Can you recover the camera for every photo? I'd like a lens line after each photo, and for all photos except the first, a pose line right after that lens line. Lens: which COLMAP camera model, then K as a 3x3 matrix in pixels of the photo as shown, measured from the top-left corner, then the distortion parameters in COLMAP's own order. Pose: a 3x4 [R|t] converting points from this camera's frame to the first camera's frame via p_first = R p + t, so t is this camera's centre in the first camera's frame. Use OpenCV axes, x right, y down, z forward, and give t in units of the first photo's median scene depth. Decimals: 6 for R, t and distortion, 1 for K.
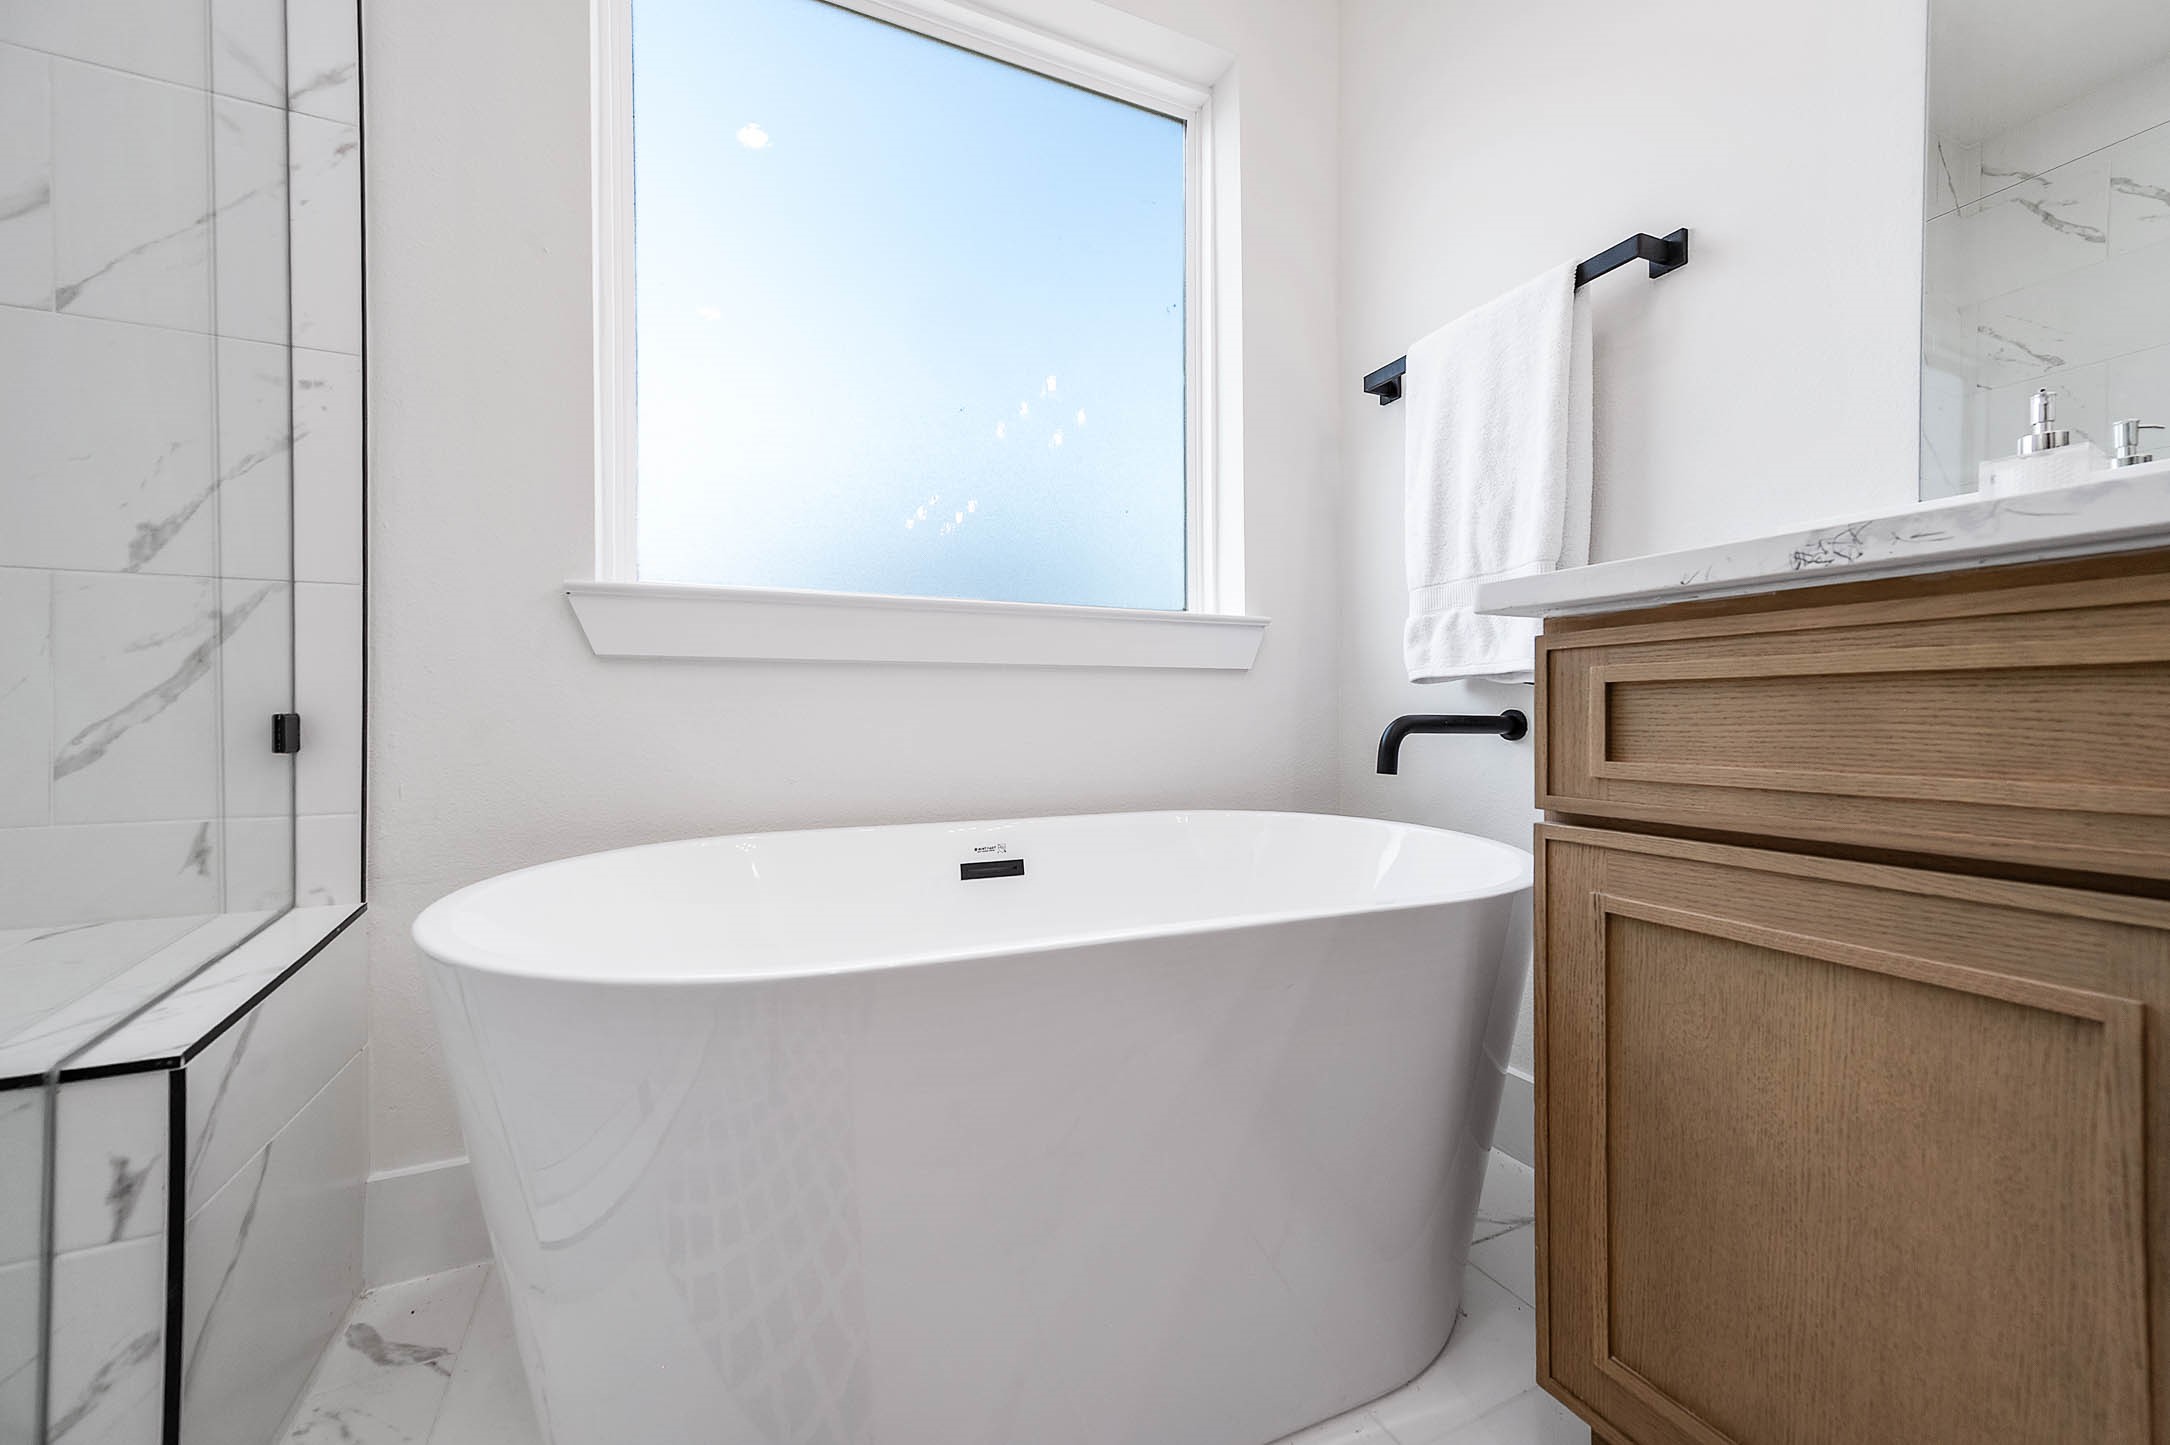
lens RADIAL K [[831.3, 0, 1085.0], [0, 831.3, 722.5], [0, 0, 1]] dist [0.012743, -0.000063]
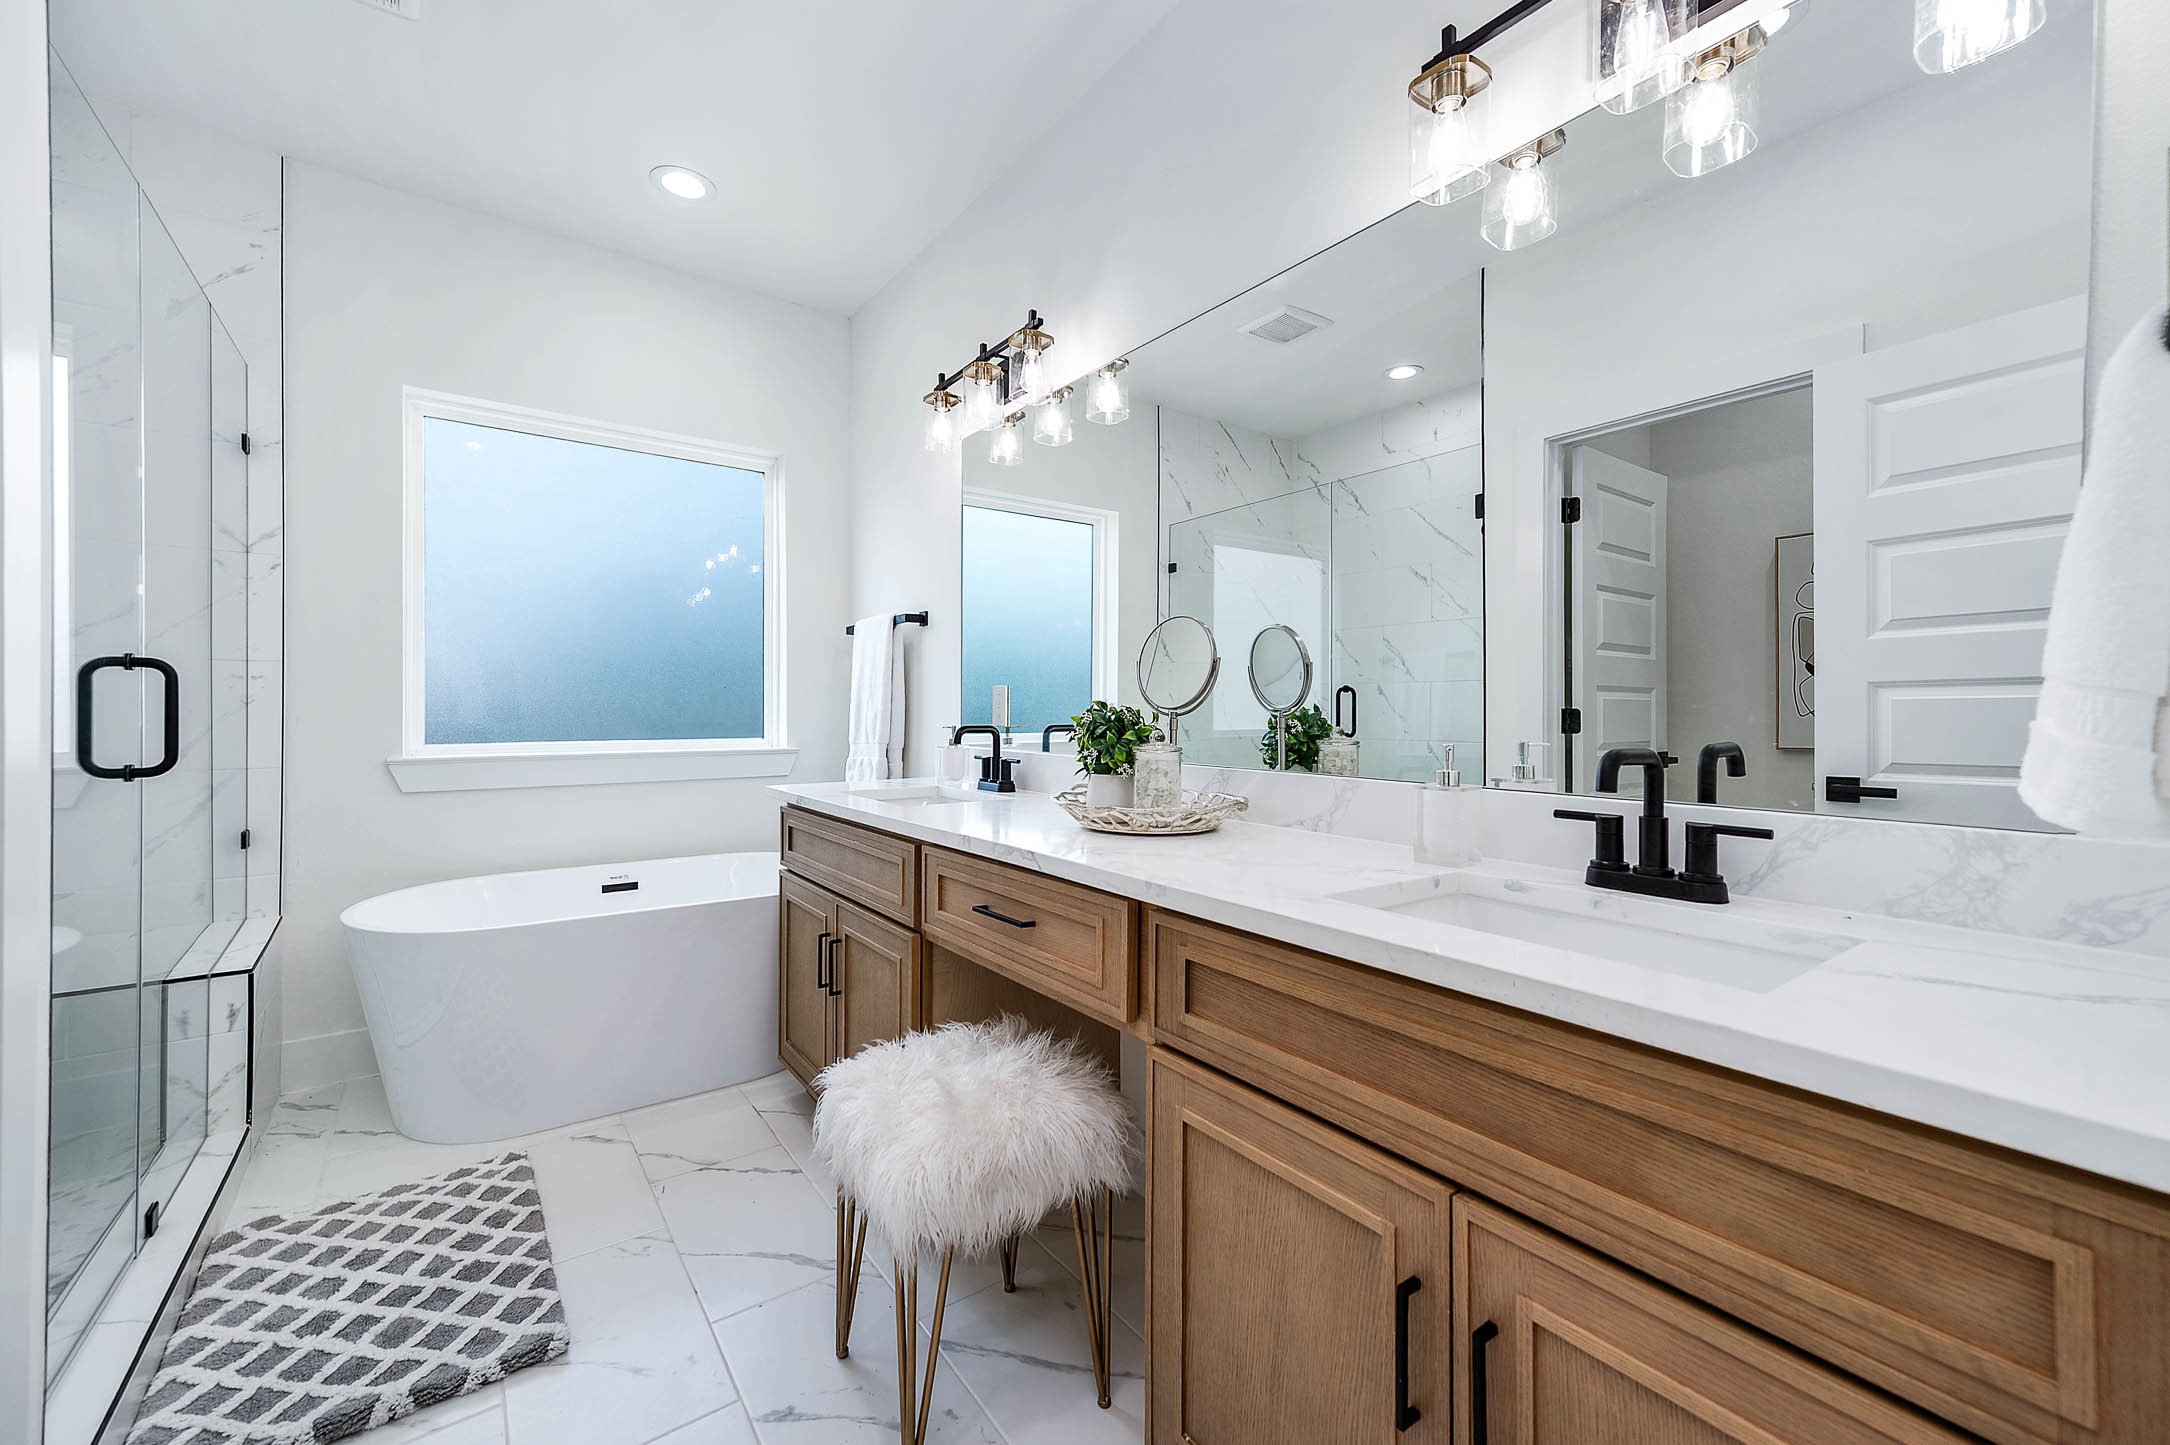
lens RADIAL K [[854.9, 0, 1083.8], [0, 854.9, 714.0], [0, 0, 1]] dist [0.017710, 0.000189]
pose [[0.977165, 0.005492, 0.212411, 0.690760], [-0.003810, 0.999958, -0.008328, -0.296819], [-0.212448, 0.007329, 0.977145, -1.645112]]
